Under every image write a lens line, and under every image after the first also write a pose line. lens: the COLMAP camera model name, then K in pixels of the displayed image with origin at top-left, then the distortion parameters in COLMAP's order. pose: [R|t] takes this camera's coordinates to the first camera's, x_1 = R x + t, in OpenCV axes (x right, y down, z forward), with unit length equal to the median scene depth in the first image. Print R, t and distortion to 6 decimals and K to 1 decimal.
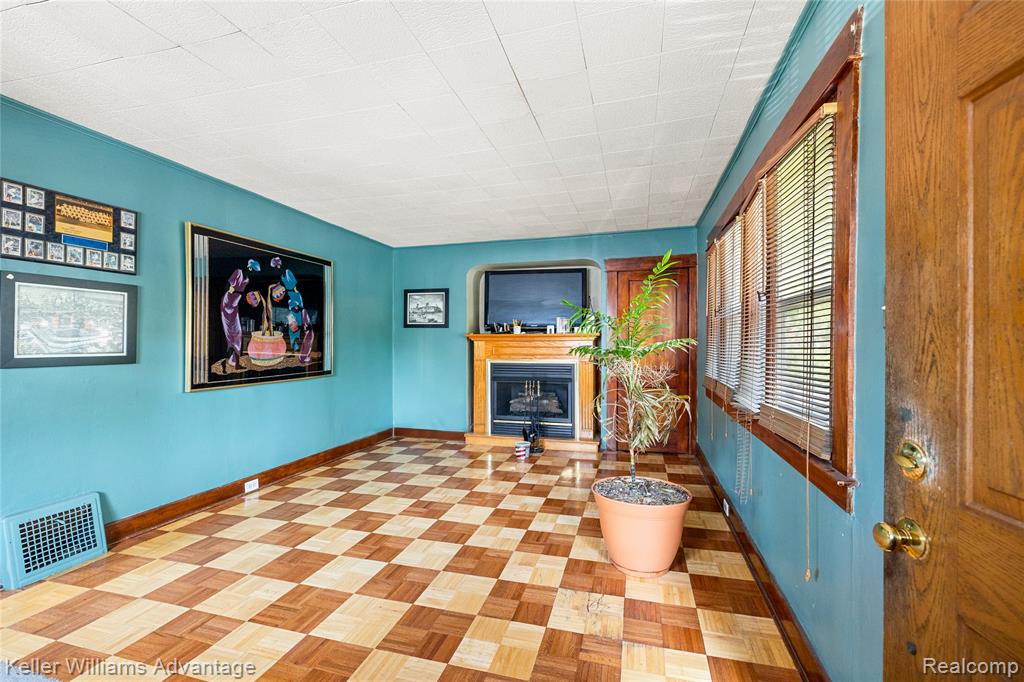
lens RADIAL K [[460.8, 0, 509.9], [0, 460.8, 342.3], [0, 0, 1]] dist [-0.001458, -0.000016]
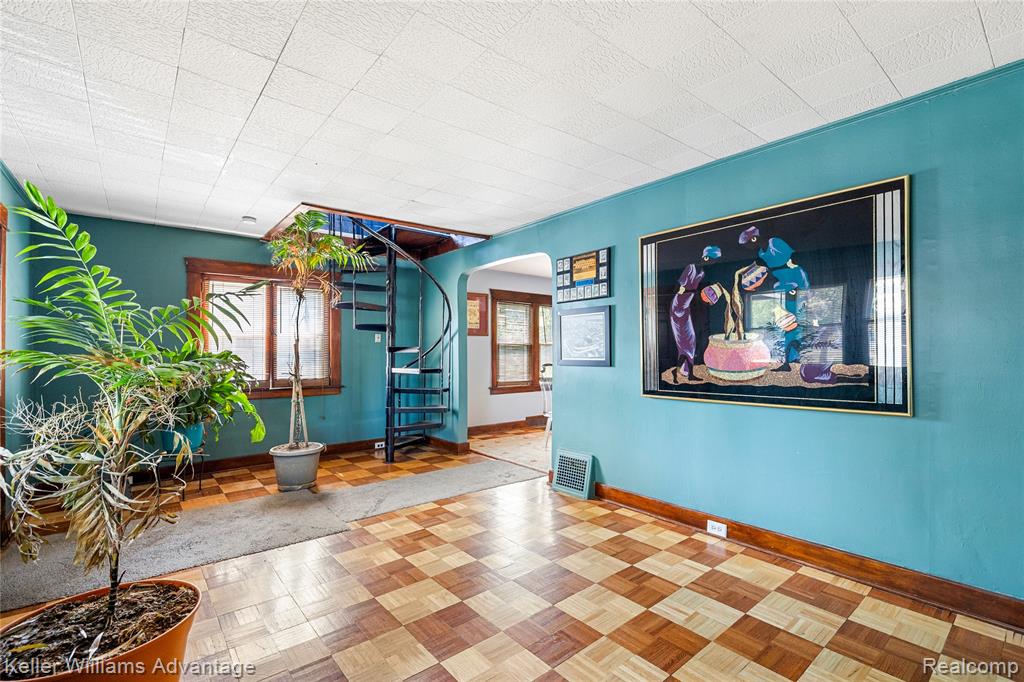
lens RADIAL K [[460.8, 0, 509.1], [0, 460.8, 349.7], [0, 0, 1]] dist [-0.001458, -0.000016]
pose [[-0.573160, -0.006506, -0.819417, 0.318321], [0.003444, 0.999941, -0.010349, 0.009447], [0.819436, -0.008754, -0.573104, 1.235926]]
